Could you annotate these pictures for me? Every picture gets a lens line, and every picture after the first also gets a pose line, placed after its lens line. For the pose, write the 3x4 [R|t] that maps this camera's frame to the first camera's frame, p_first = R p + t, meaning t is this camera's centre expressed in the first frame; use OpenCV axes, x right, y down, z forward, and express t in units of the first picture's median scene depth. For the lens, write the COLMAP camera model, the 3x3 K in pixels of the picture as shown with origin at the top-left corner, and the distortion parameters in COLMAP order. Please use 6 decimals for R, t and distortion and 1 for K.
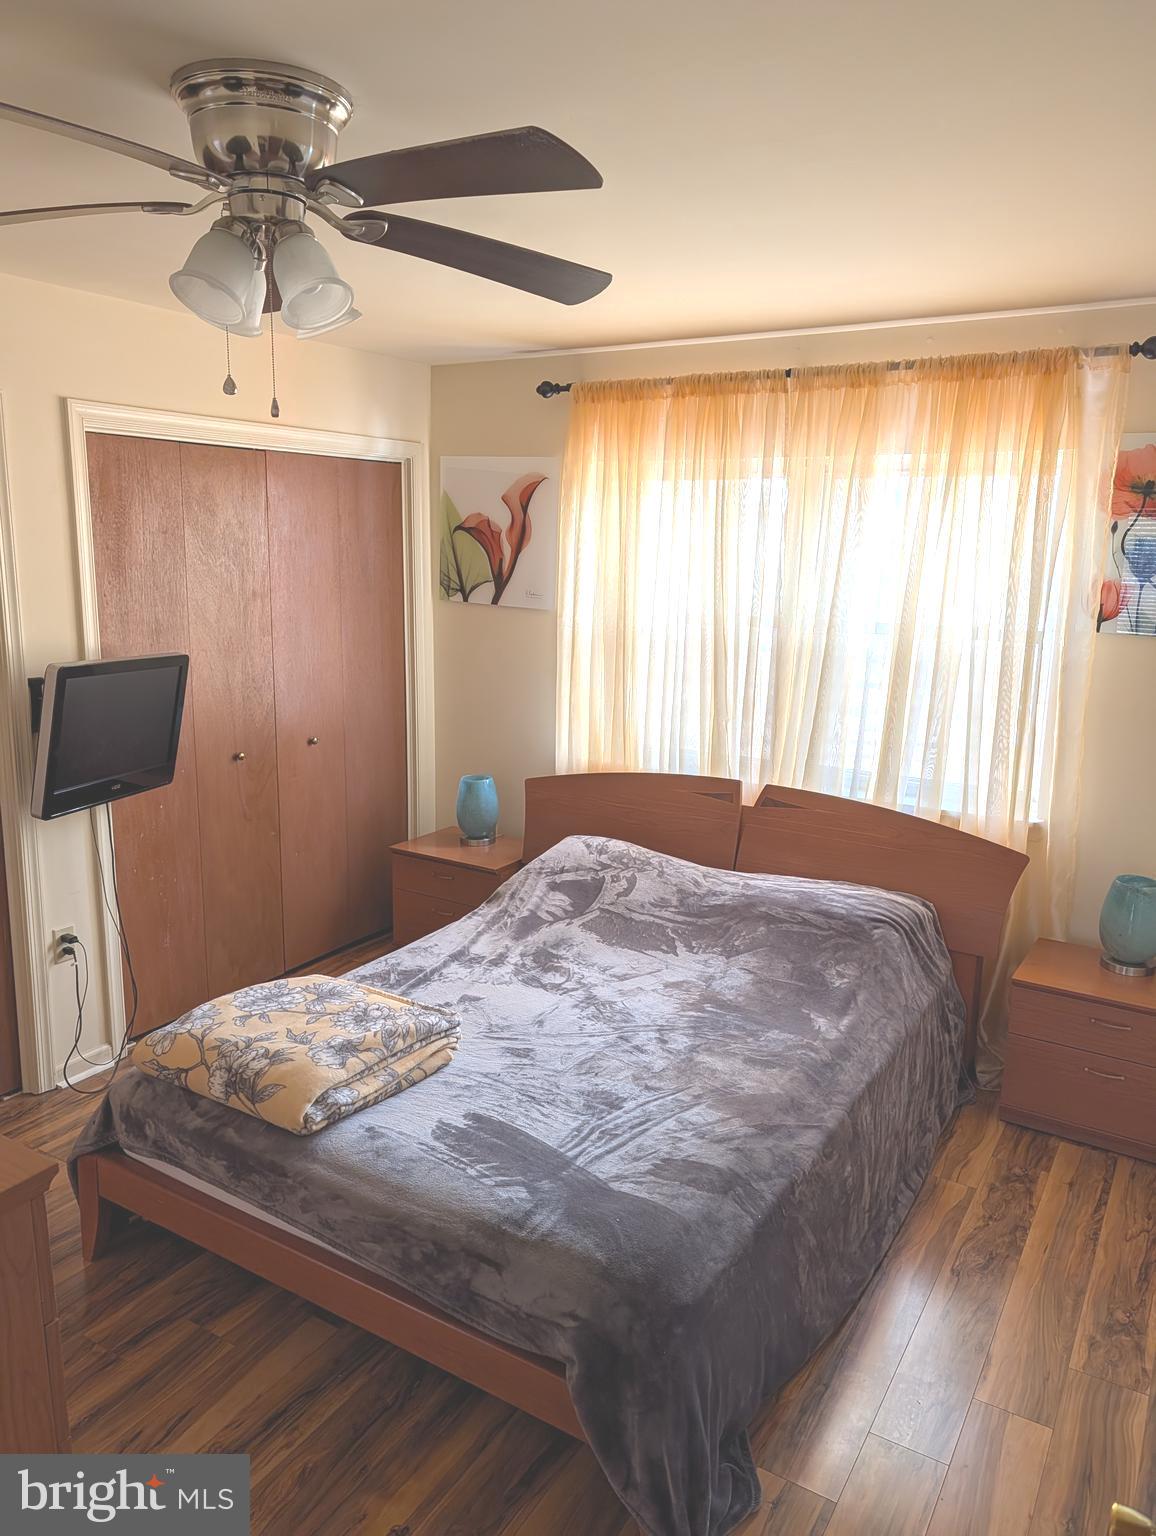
lens RADIAL K [[1102.9, 0, 578.0], [0, 1102.9, 768.0], [0, 0, 1]] dist [0.016830, -0.027994]
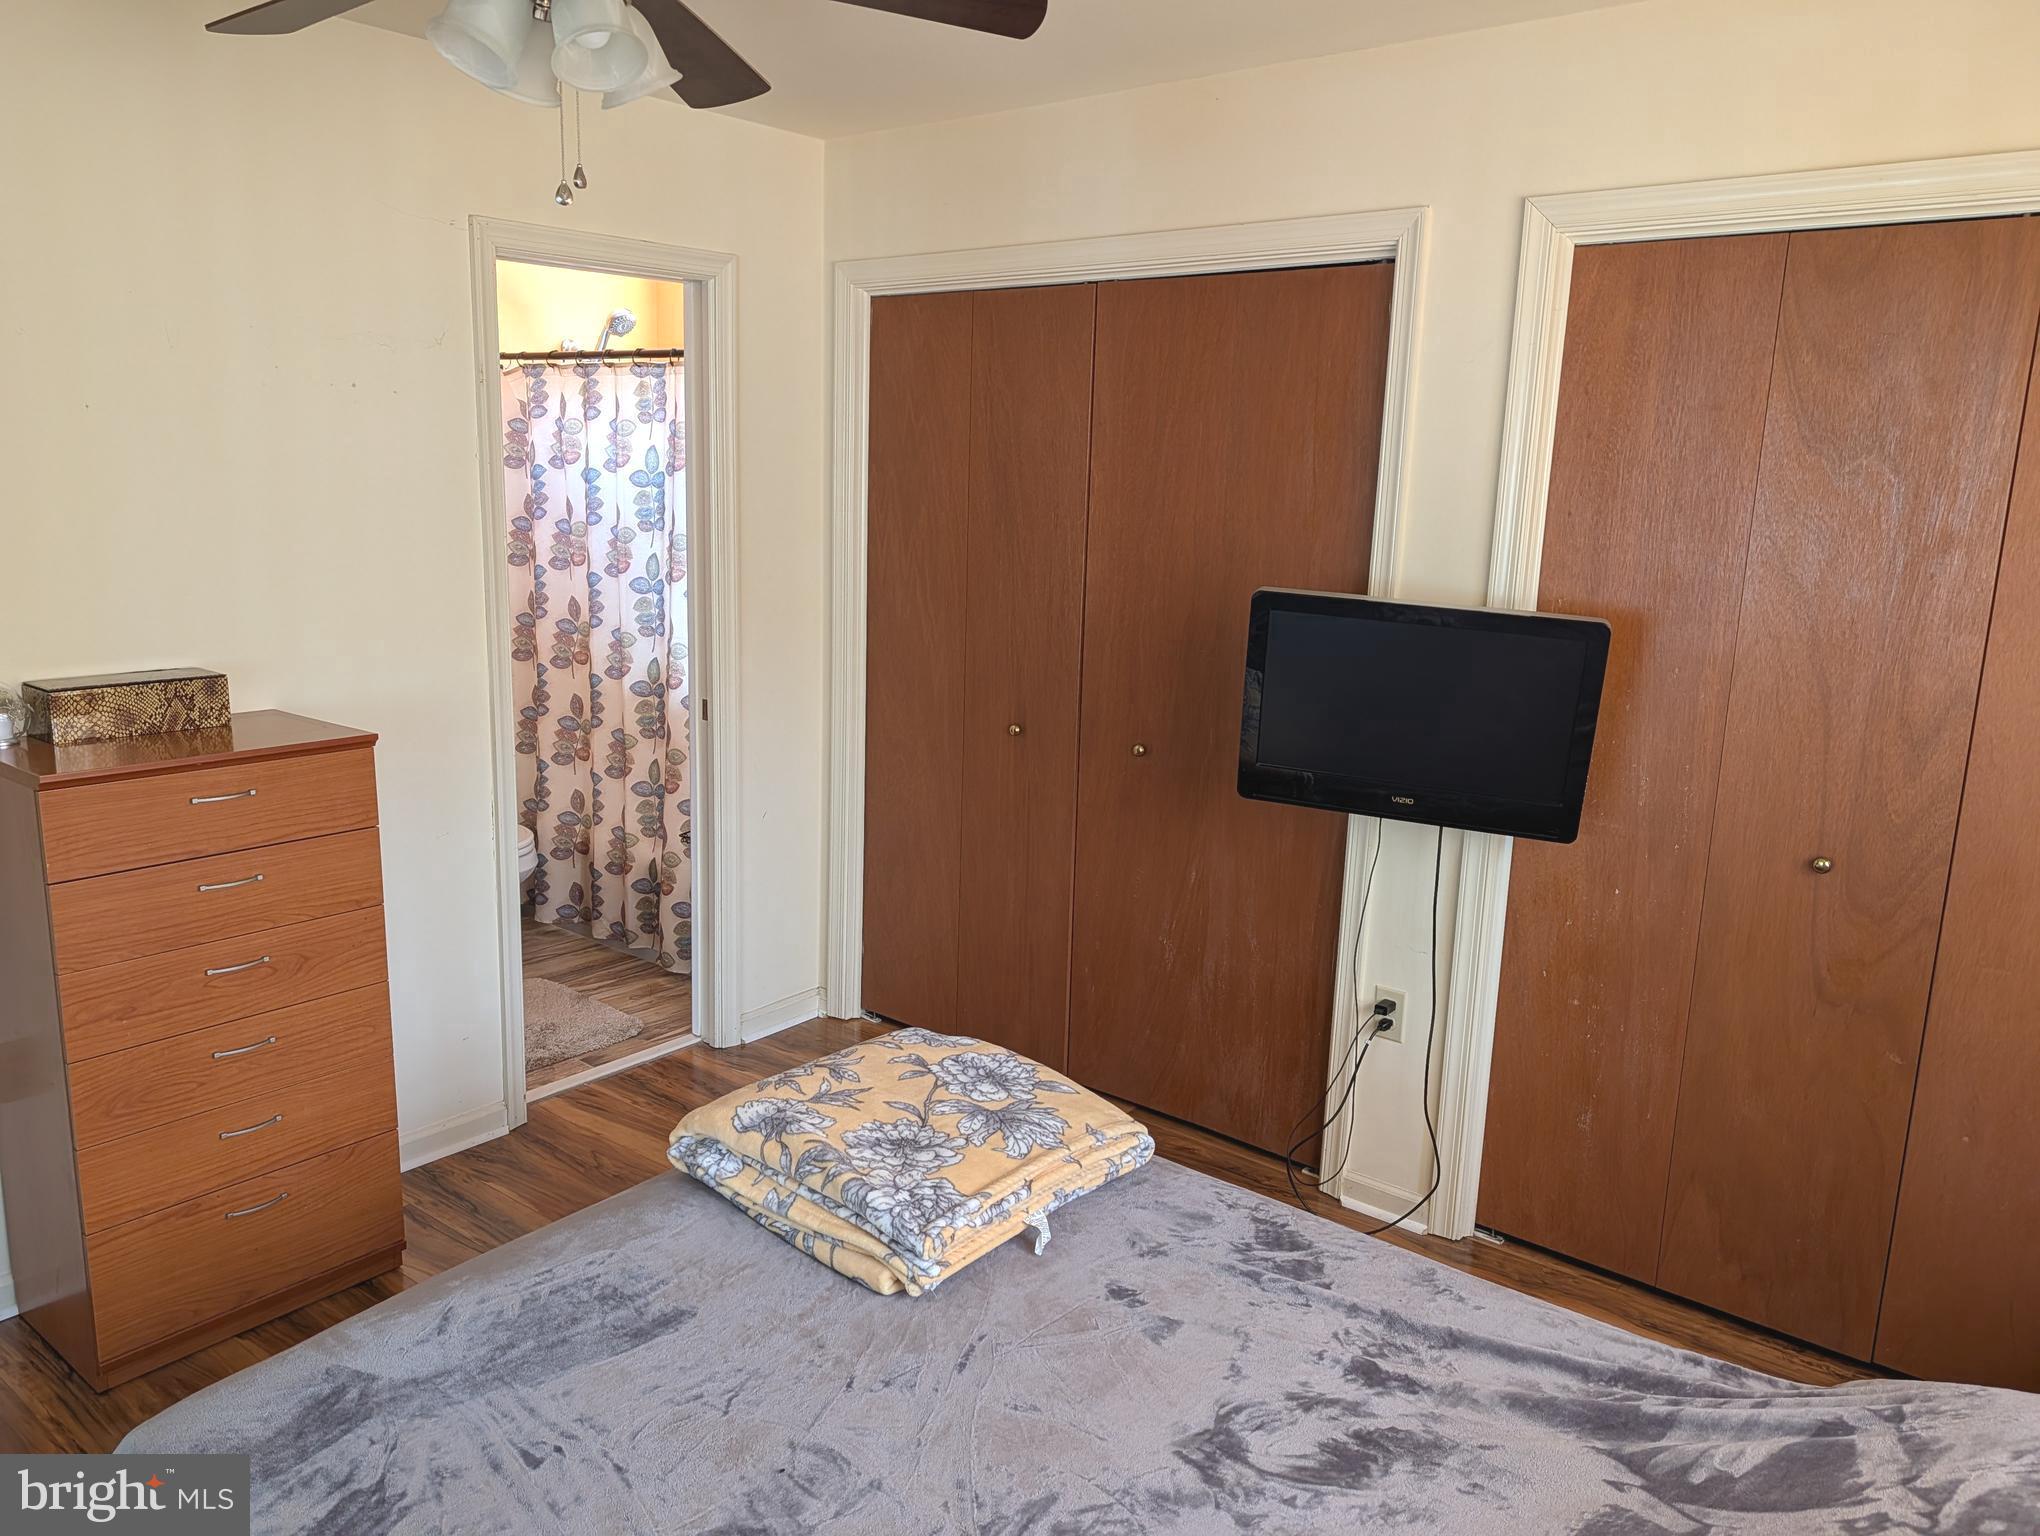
lens RADIAL K [[1464.8, 0, 1024.7], [0, 1464.8, 754.4], [0, 0, 1]] dist [0.016830, -0.027994]
pose [[-0.130403, 0.172857, -0.976276, 0.438541], [-0.234913, 0.951259, 0.199805, -0.125947], [0.963229, 0.255395, -0.083440, 0.845479]]
